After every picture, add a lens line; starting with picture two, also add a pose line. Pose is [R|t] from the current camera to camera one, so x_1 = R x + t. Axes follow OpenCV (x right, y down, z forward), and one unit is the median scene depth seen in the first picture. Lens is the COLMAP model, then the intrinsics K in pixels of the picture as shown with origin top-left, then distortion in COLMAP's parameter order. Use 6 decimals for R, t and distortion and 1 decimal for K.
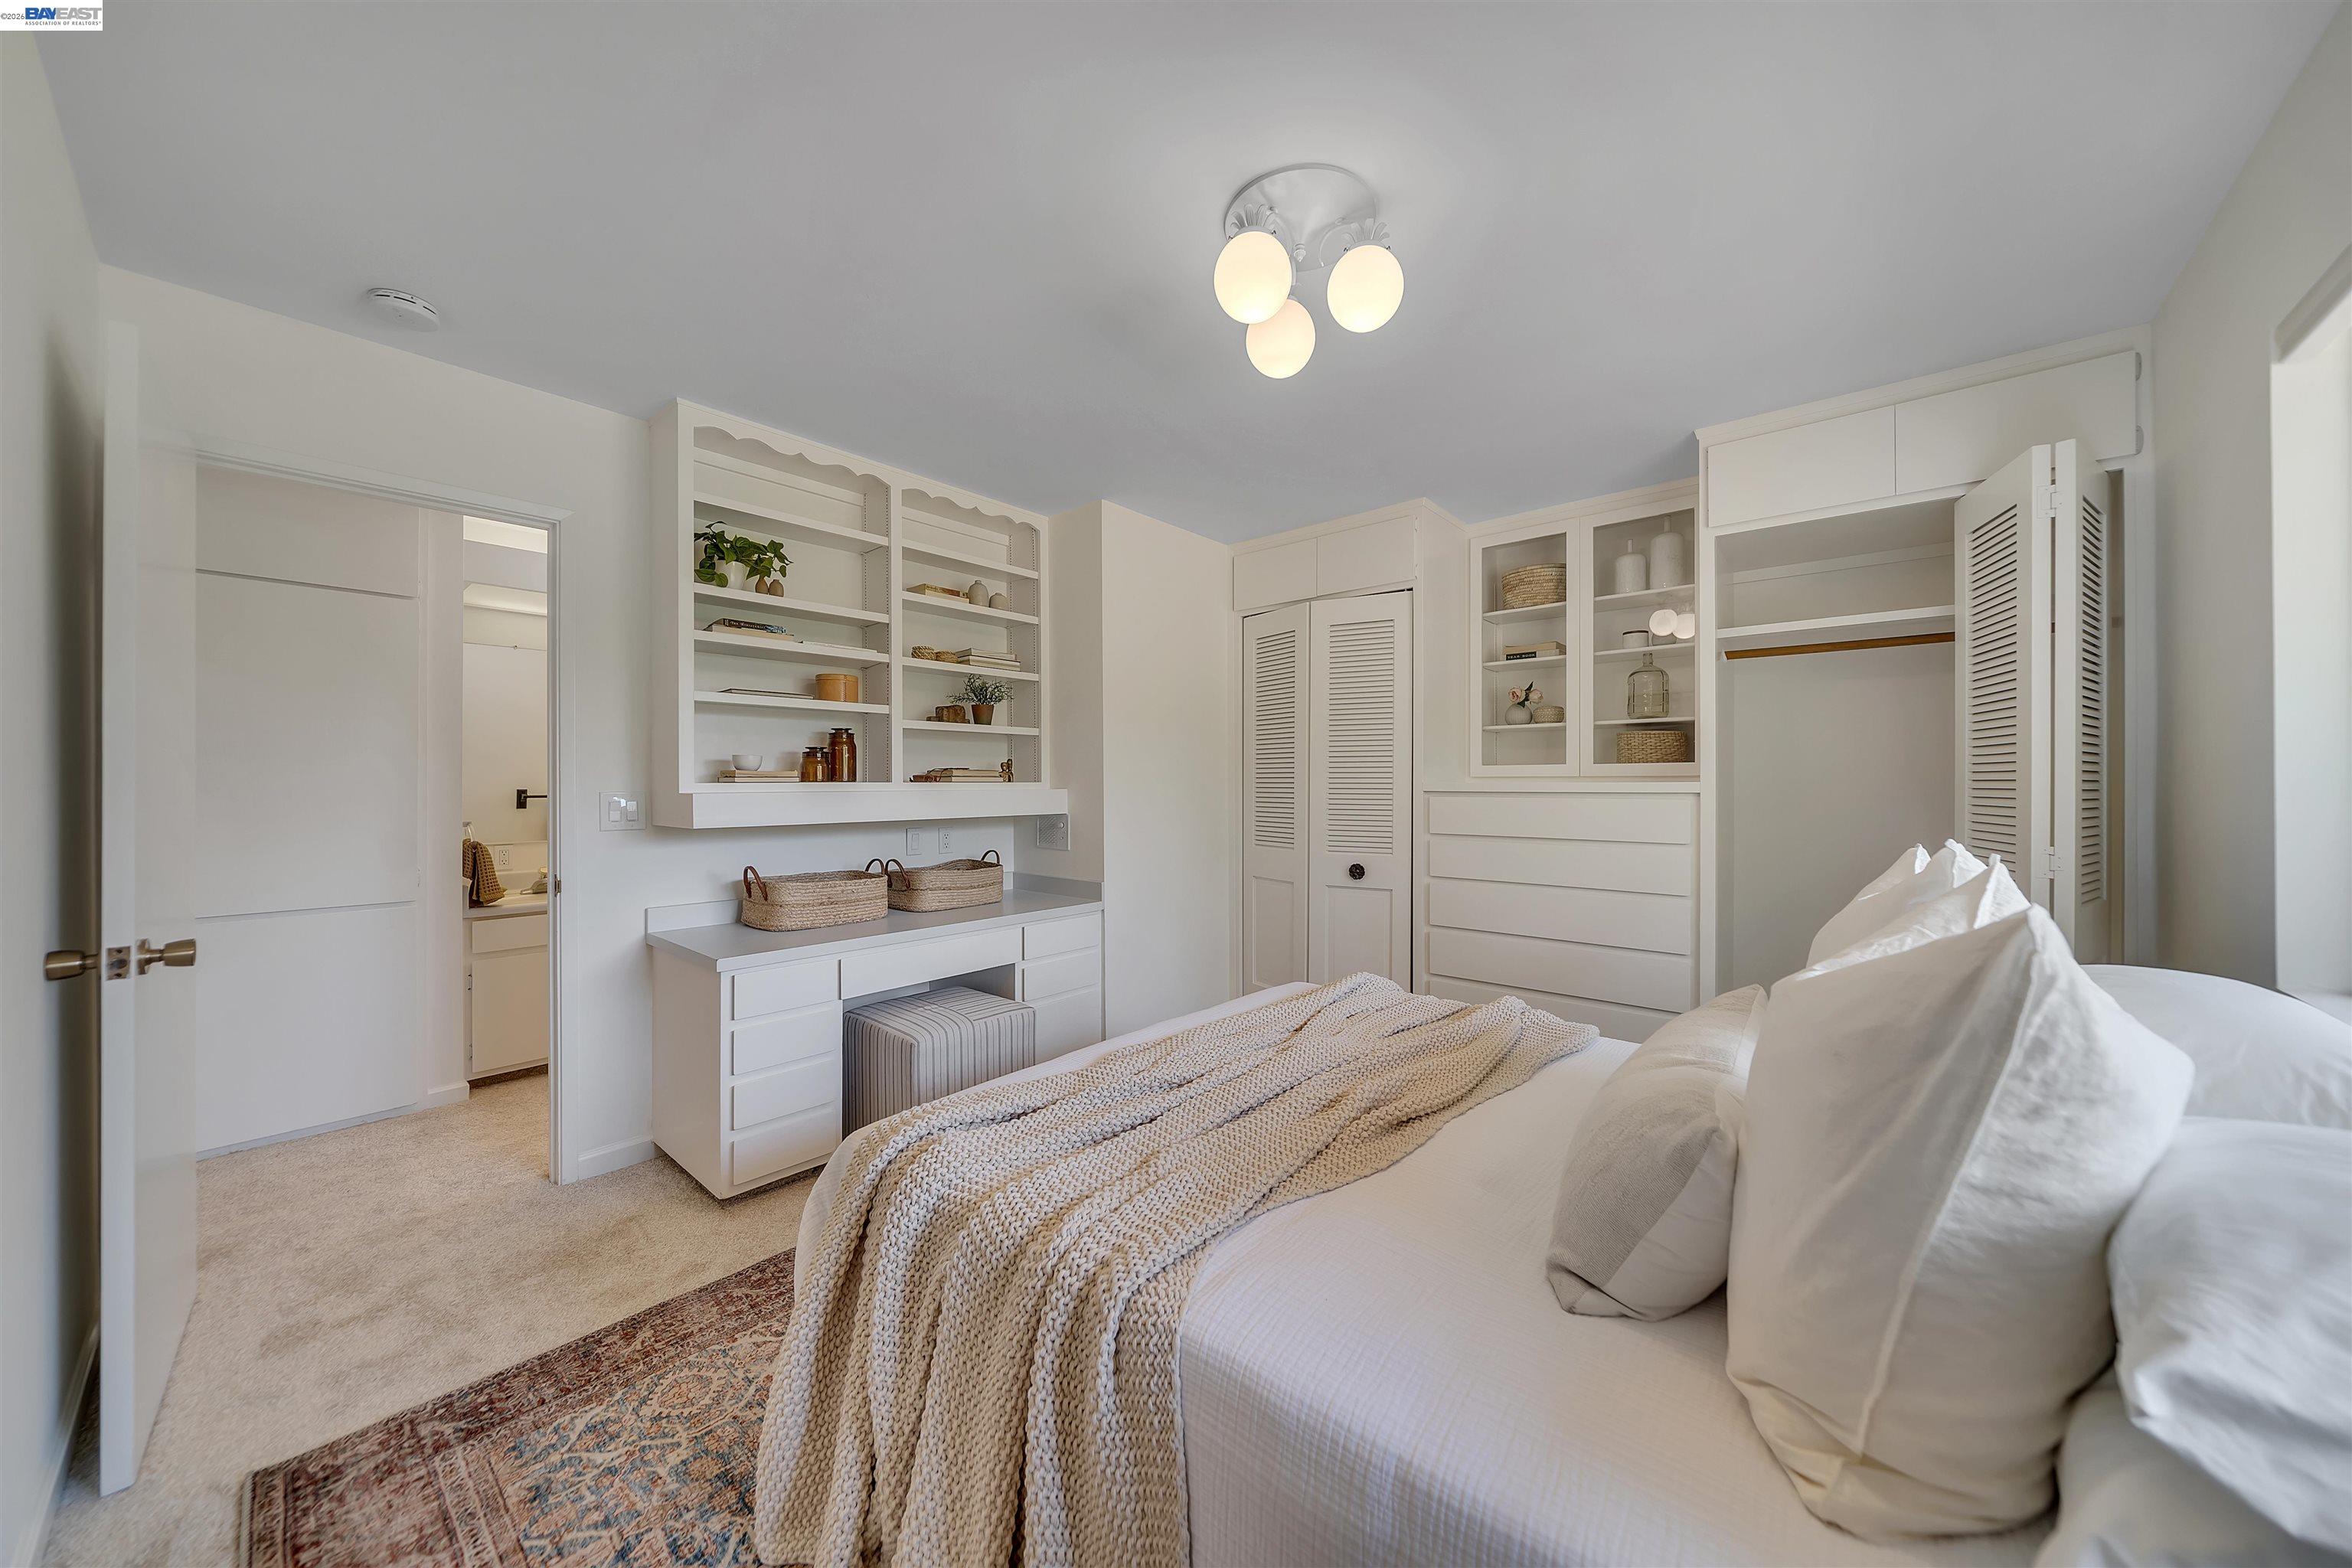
lens RADIAL K [[814.5, 0, 1232.6], [0, 814.5, 788.8], [0, 0, 1]] dist [-0.010937, -0.000124]
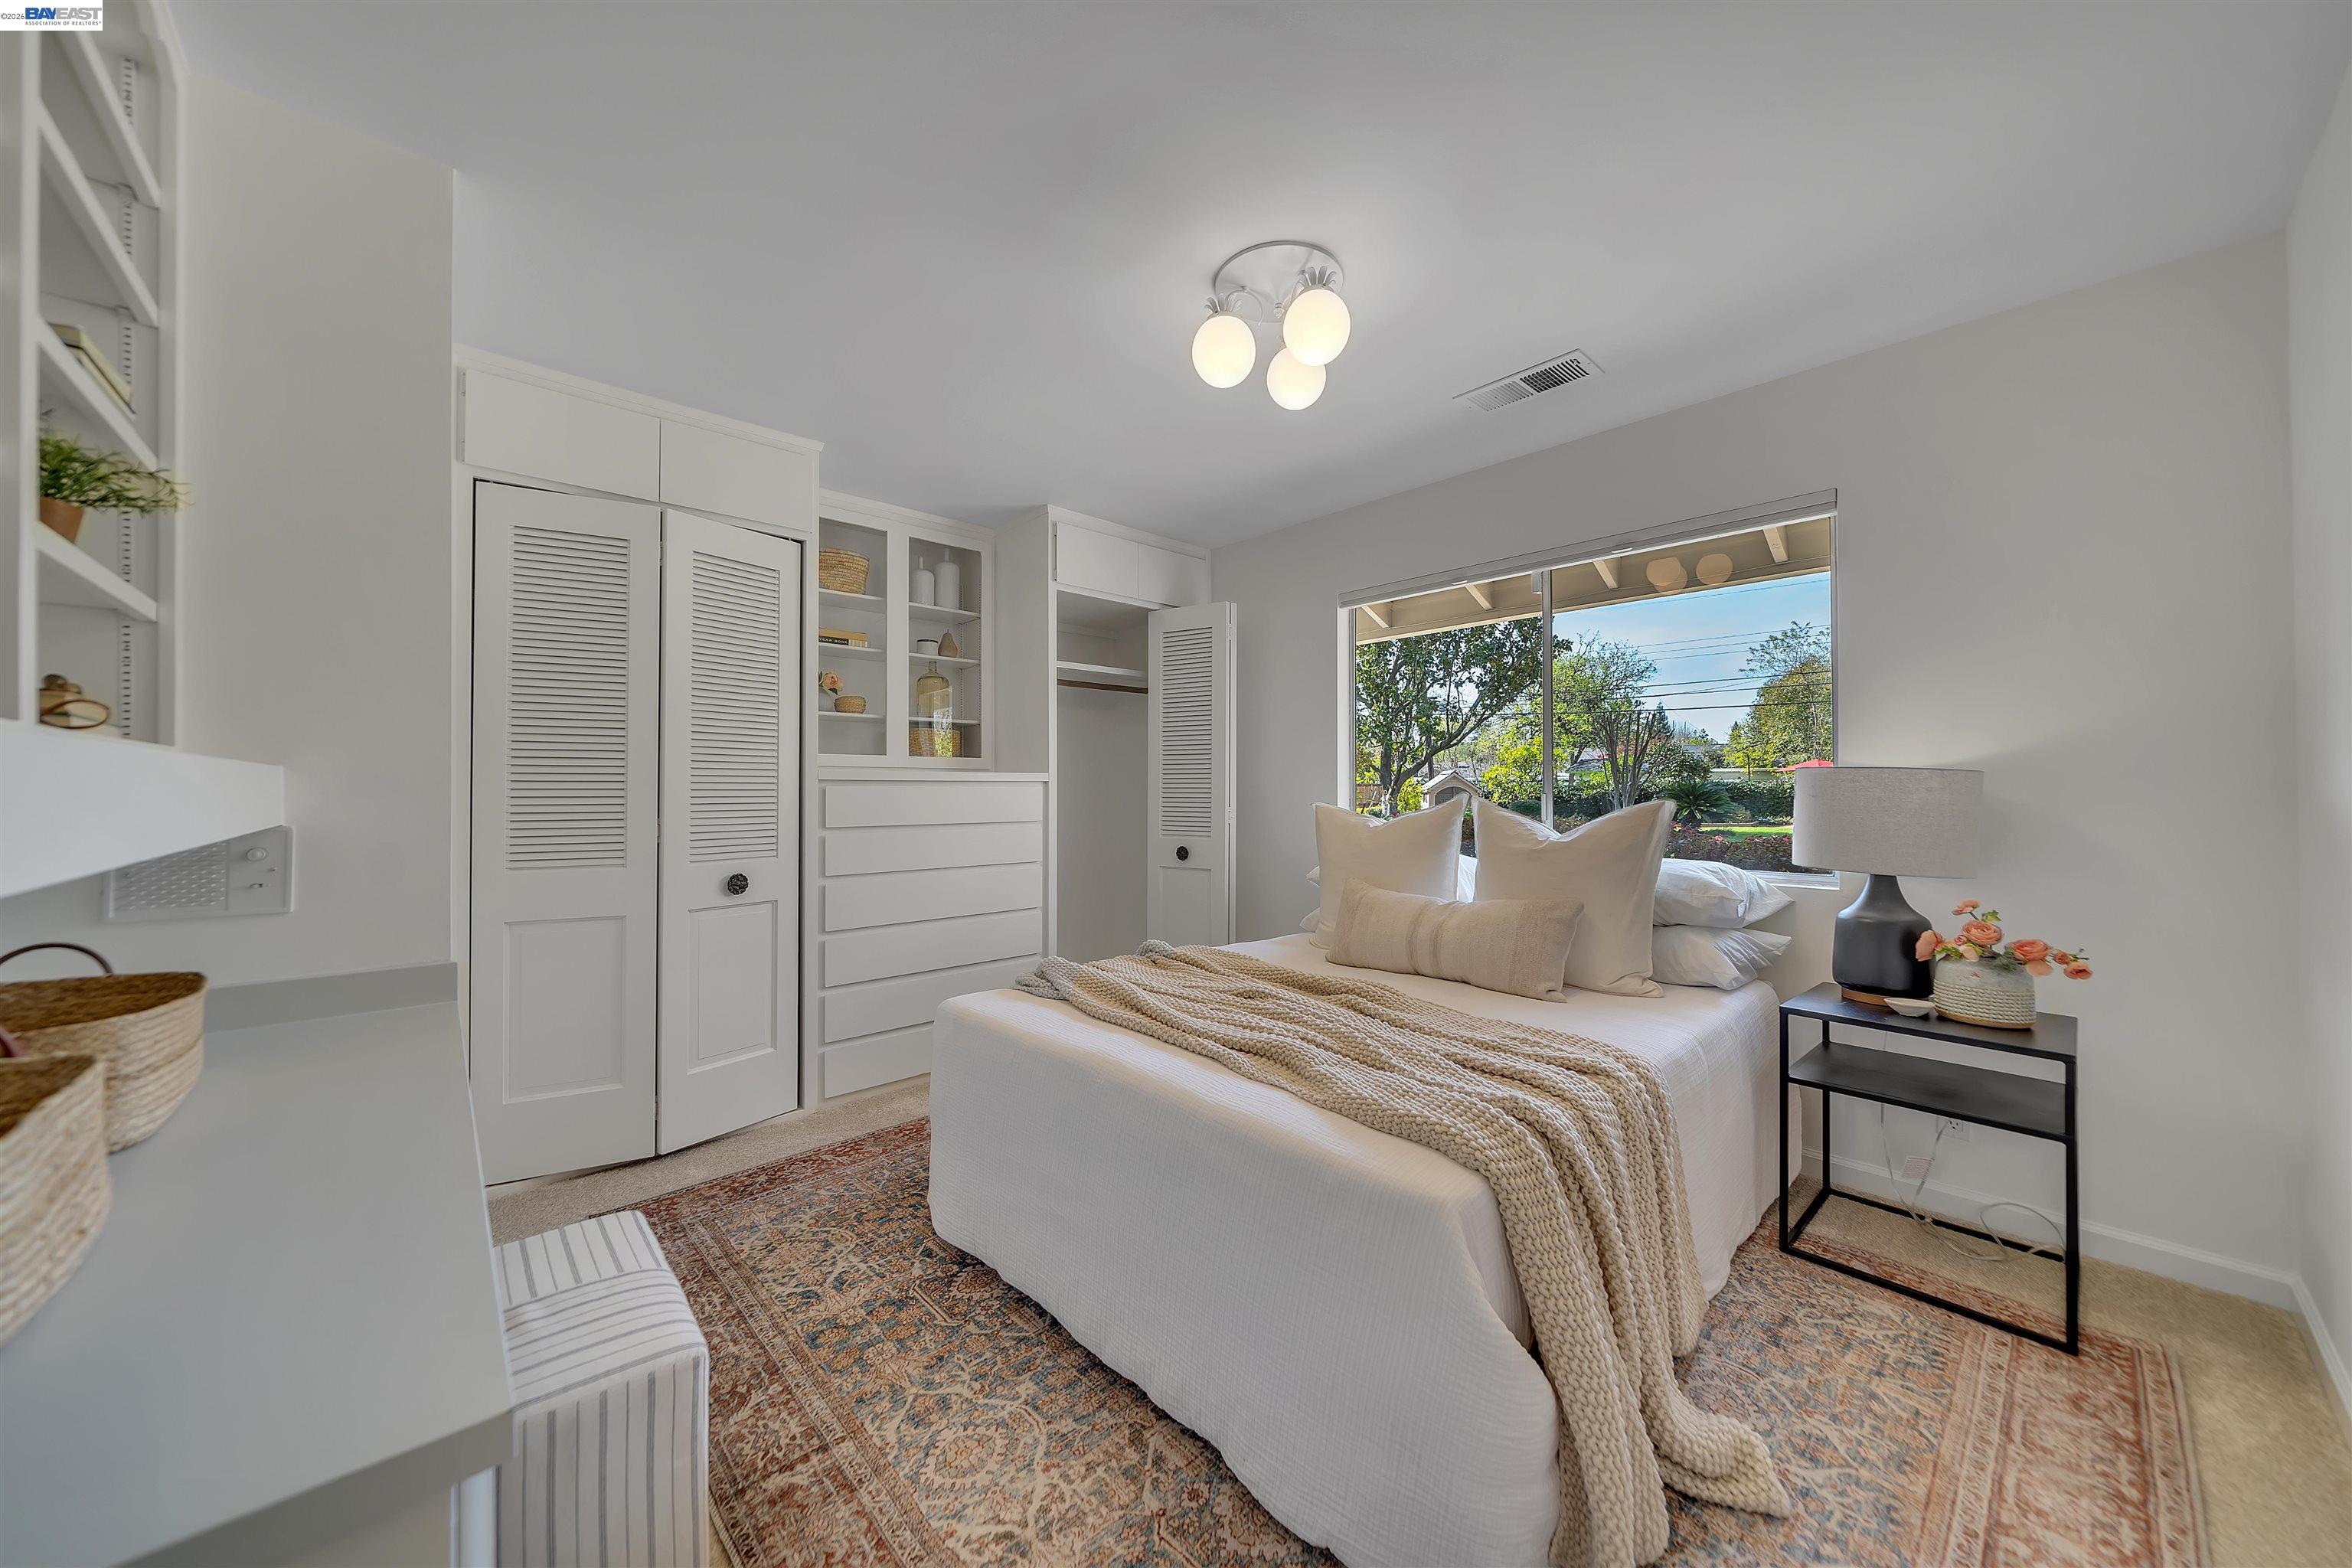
lens RADIAL K [[814.5, 0, 1169.3], [0, 814.5, 791.2], [0, 0, 1]] dist [-0.010937, -0.000124]
pose [[0.160319, 0.001518, 0.987064, -0.561748], [0.003849, 0.999990, -0.002163, 0.018679], [-0.987058, 0.004146, 0.160311, 0.490010]]
